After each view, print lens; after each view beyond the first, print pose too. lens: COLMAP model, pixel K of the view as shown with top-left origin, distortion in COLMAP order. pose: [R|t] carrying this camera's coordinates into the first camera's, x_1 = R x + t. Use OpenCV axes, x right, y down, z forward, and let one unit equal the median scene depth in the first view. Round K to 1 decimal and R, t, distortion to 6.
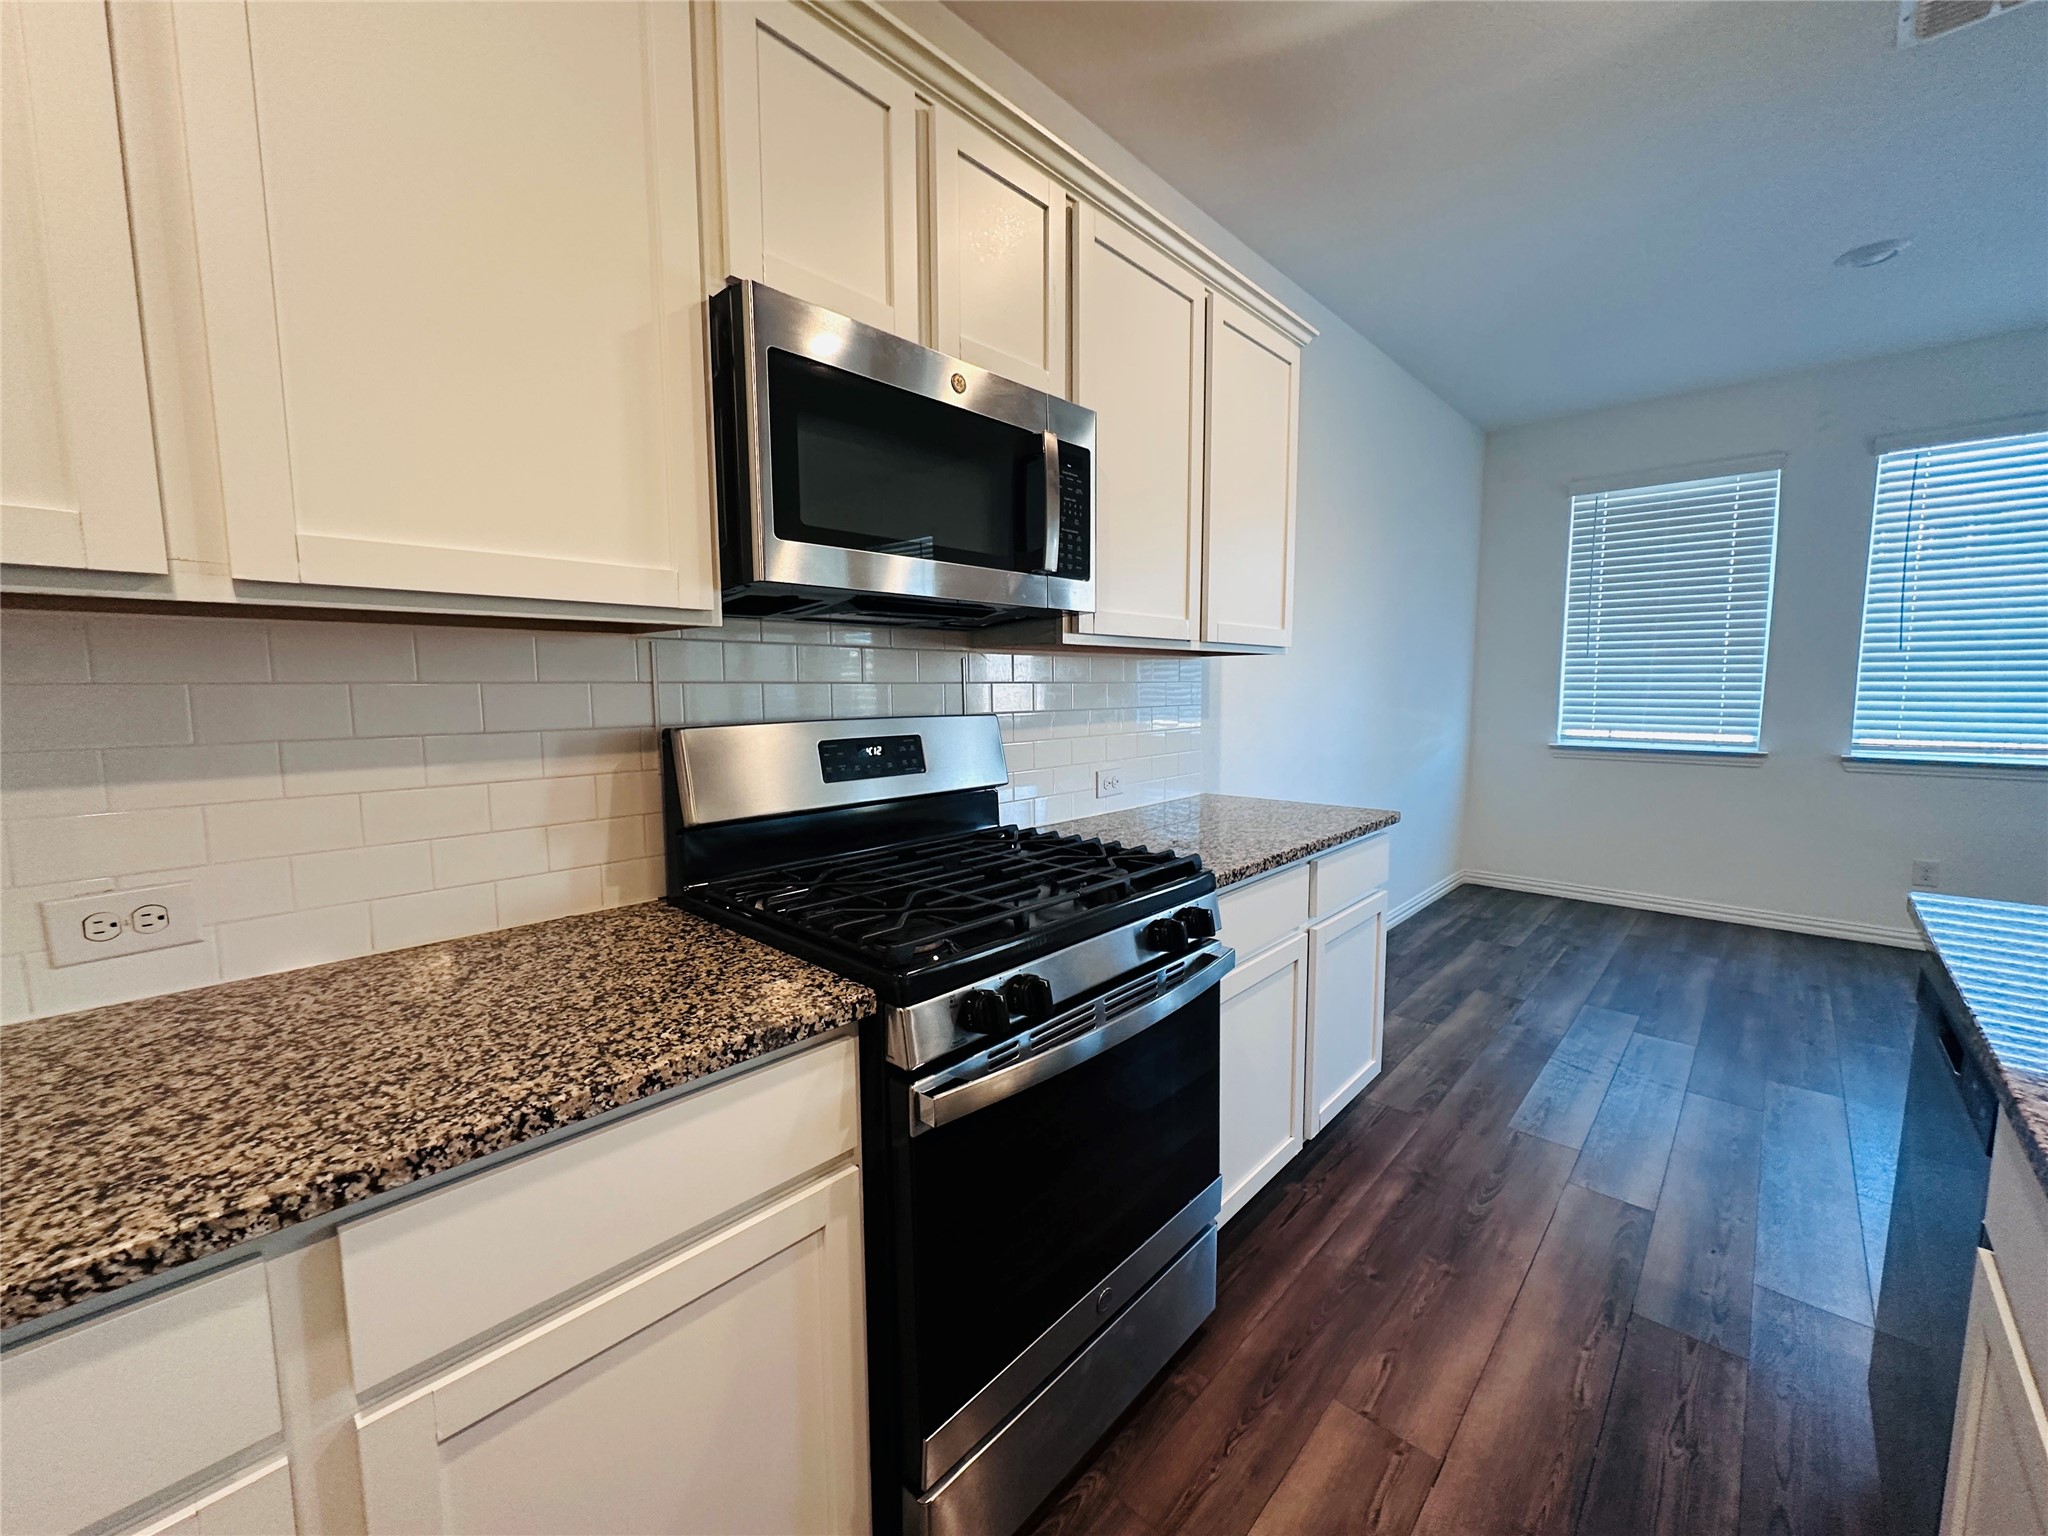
lens RADIAL K [[816.5, 0, 1026.5], [0, 816.5, 773.3], [0, 0, 1]] dist [0.001111, 0.000050]
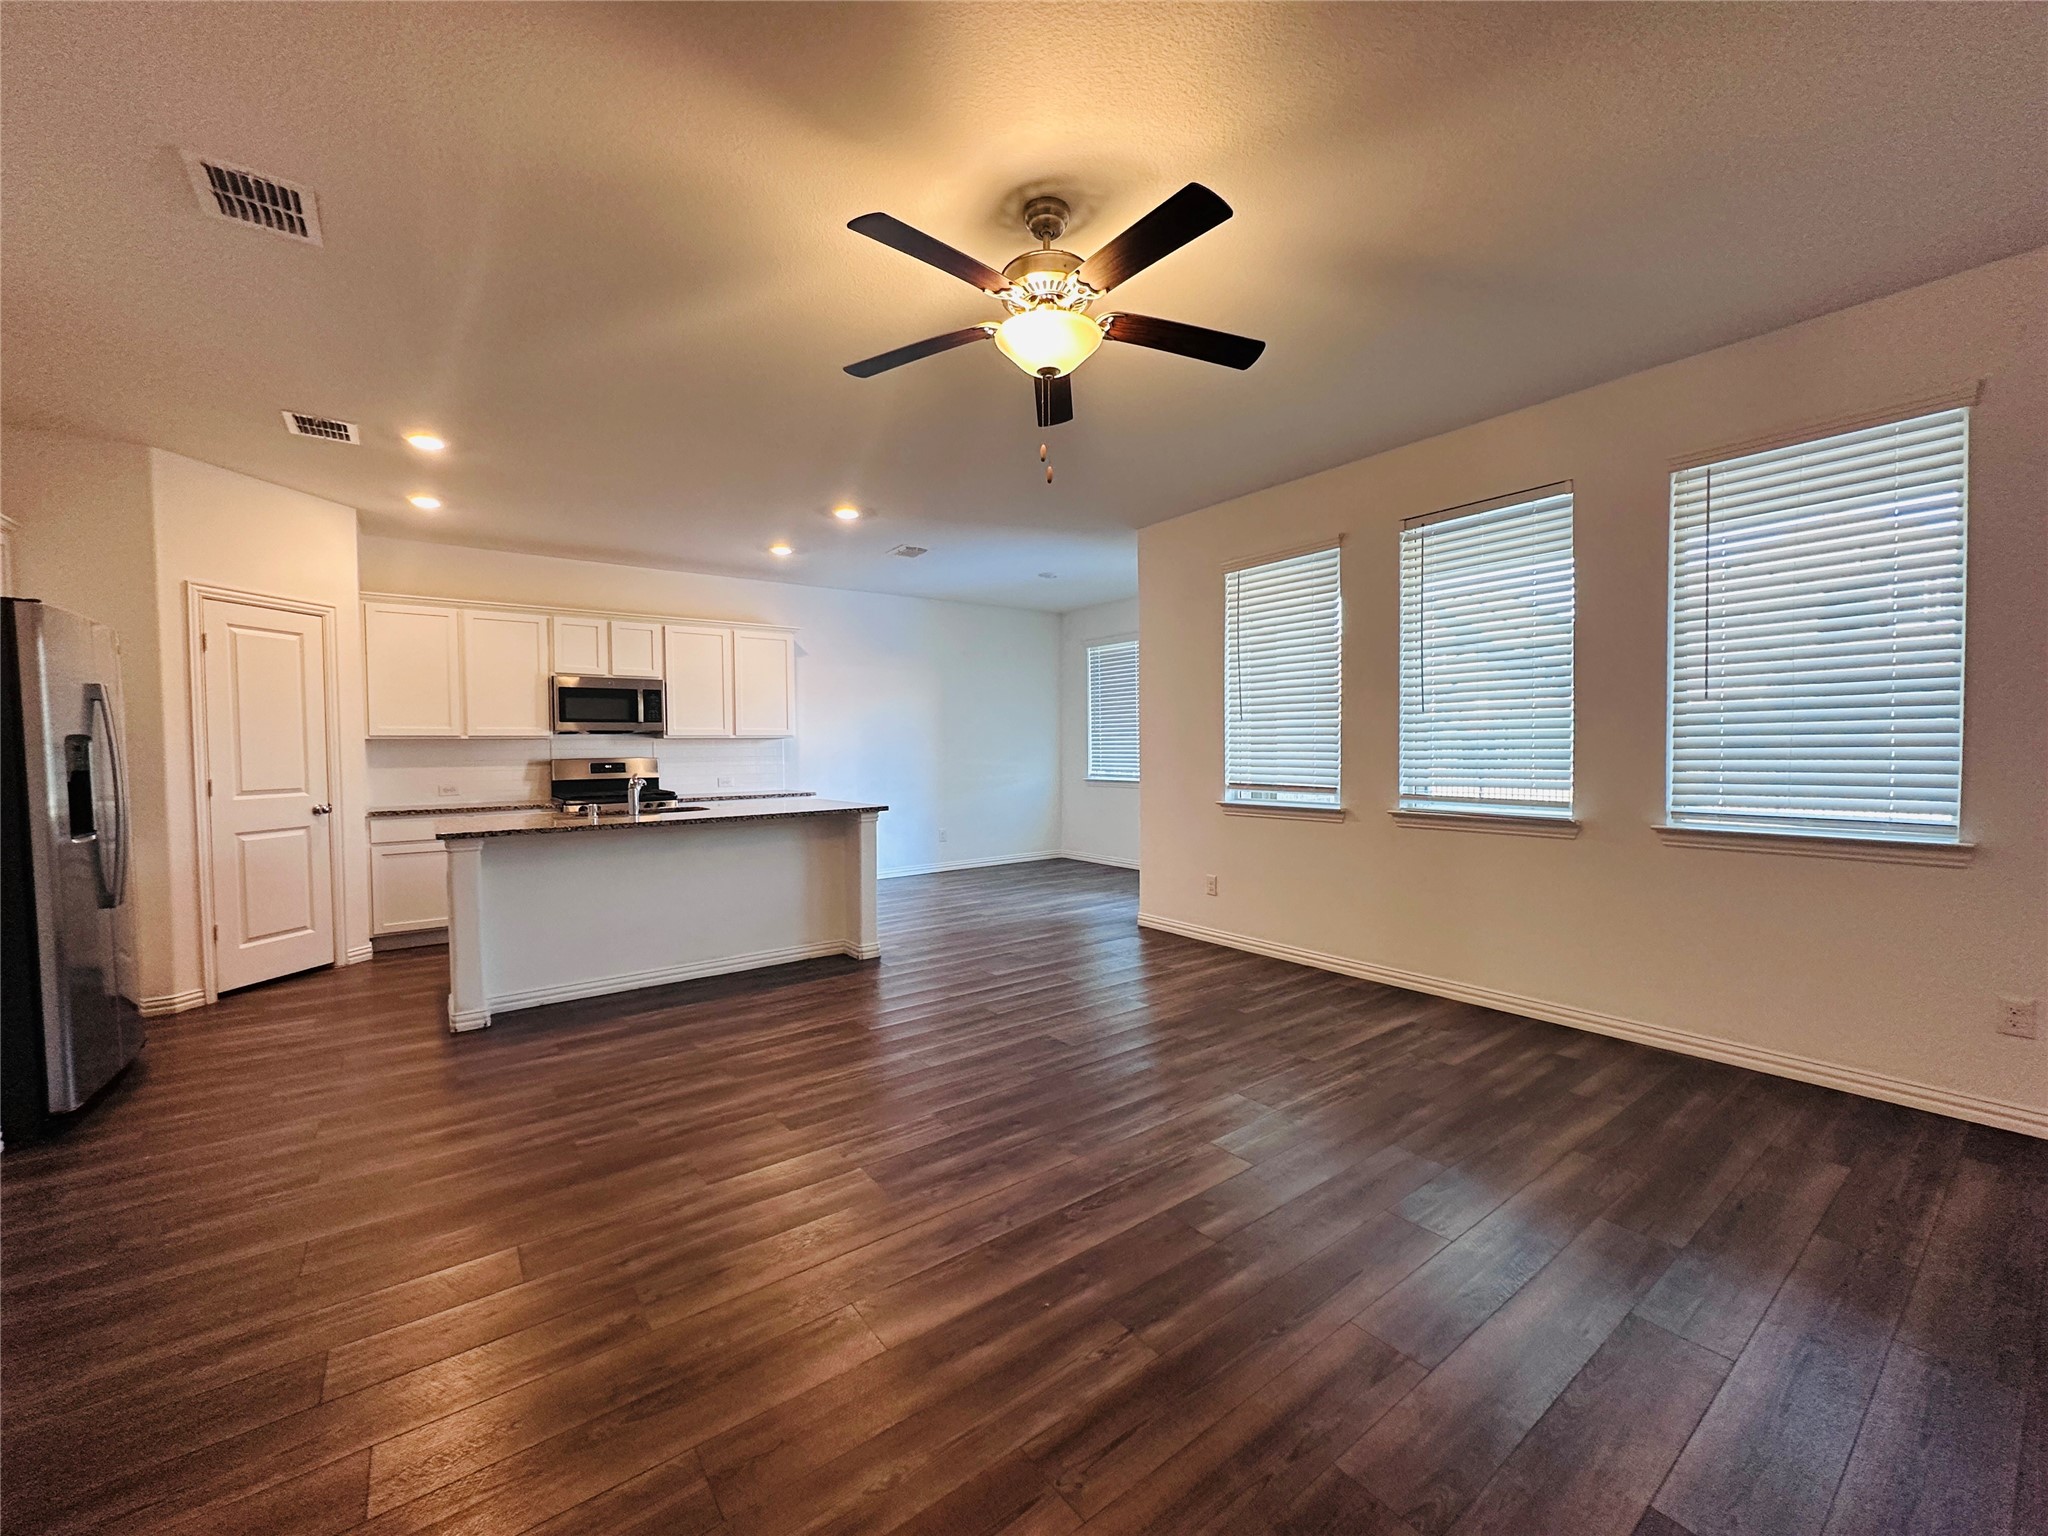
lens RADIAL K [[816.5, 0, 1026.5], [0, 816.5, 773.3], [0, 0, 1]] dist [0.001111, 0.000050]
pose [[0.681420, 0.022288, -0.731553, 1.526822], [-0.070434, 0.996894, -0.035236, -0.001931], [0.728495, 0.075537, 0.680874, -0.084604]]
